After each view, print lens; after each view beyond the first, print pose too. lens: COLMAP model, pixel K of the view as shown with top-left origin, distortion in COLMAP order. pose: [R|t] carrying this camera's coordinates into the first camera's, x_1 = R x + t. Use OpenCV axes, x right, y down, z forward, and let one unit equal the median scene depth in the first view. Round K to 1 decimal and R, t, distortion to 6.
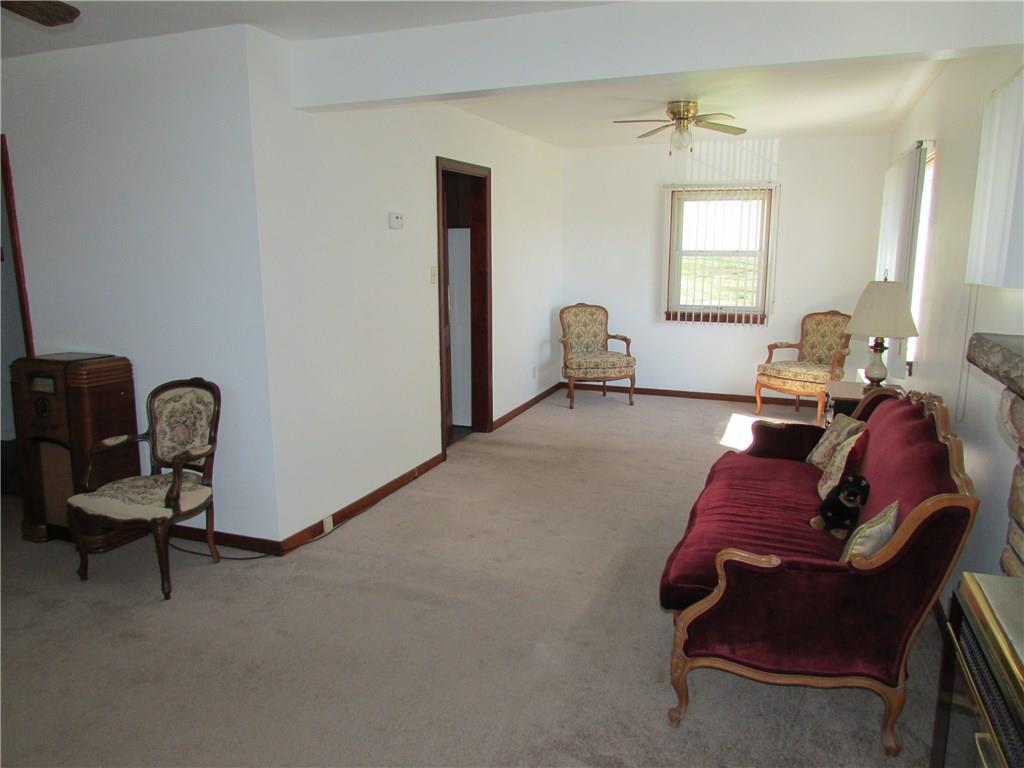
lens RADIAL K [[736.2, 0, 512.0], [0, 736.2, 384.0], [0, 0, 1]] dist [-0.025343, 0.003920]
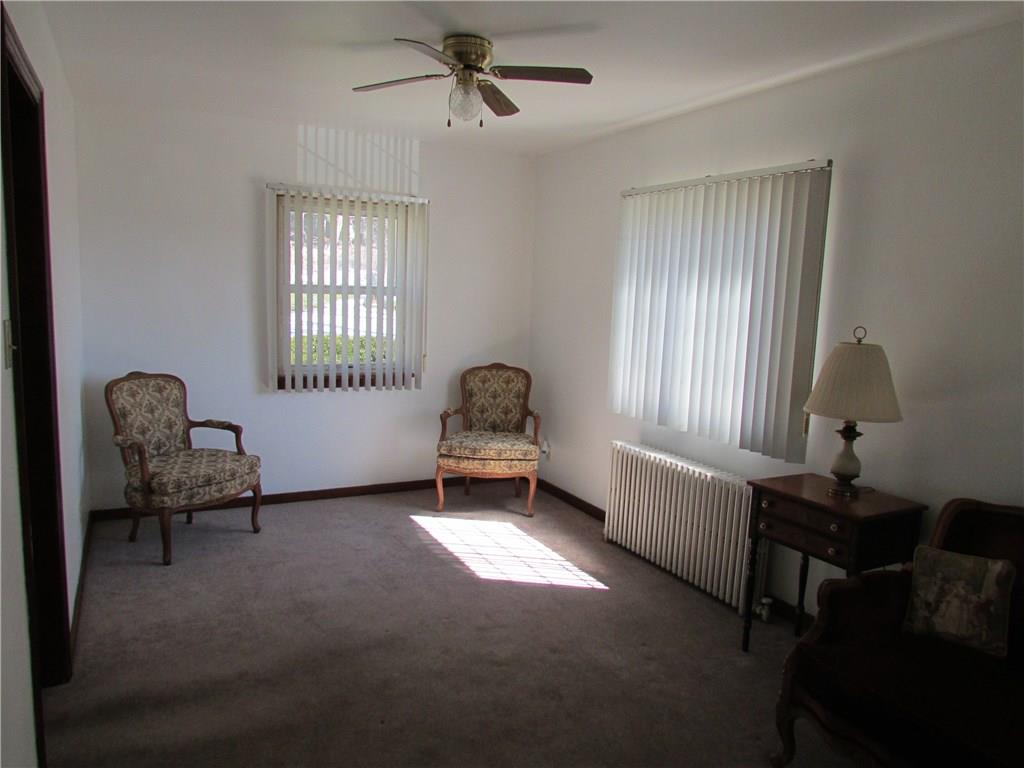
lens RADIAL K [[736.2, 0, 512.0], [0, 736.2, 384.0], [0, 0, 1]] dist [-0.025343, 0.003920]
pose [[0.656779, -0.078692, 0.749966, -0.159931], [0.105471, 0.994350, 0.011969, -0.085616], [-0.746671, 0.071239, 0.661368, 0.453588]]
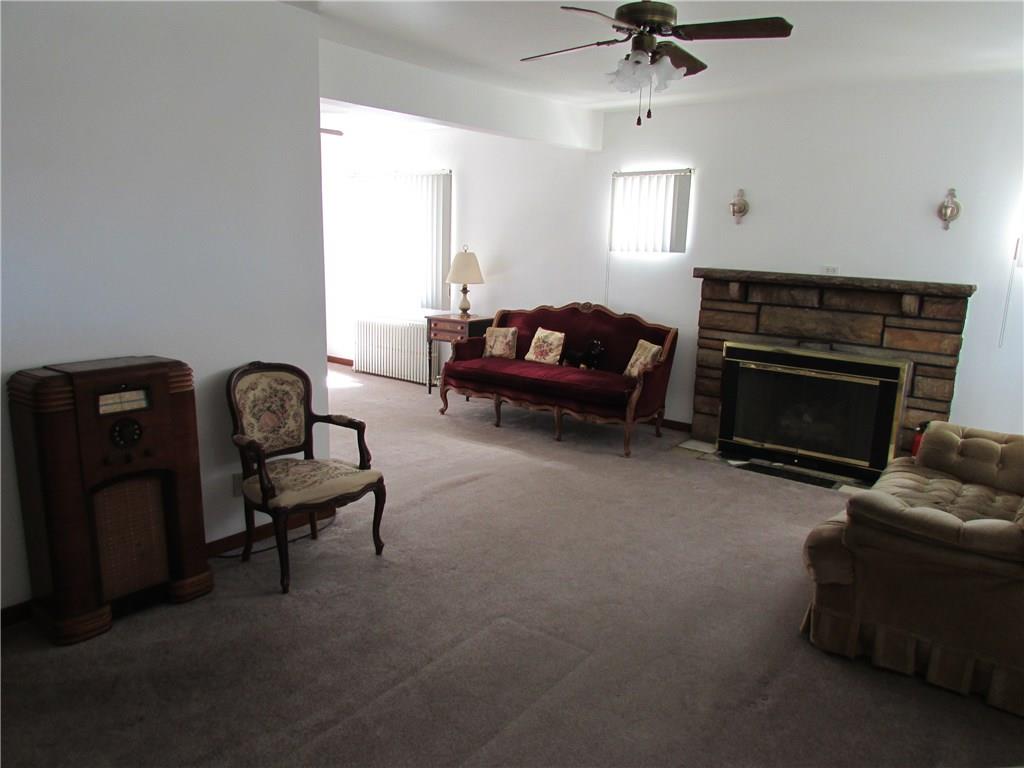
lens RADIAL K [[736.2, 0, 512.0], [0, 736.2, 384.0], [0, 0, 1]] dist [-0.025343, 0.003920]
pose [[0.297272, -0.177092, 0.938226, -0.673983], [0.155381, 0.978522, 0.135466, -0.031663], [-0.942065, 0.105513, 0.318404, 0.217062]]
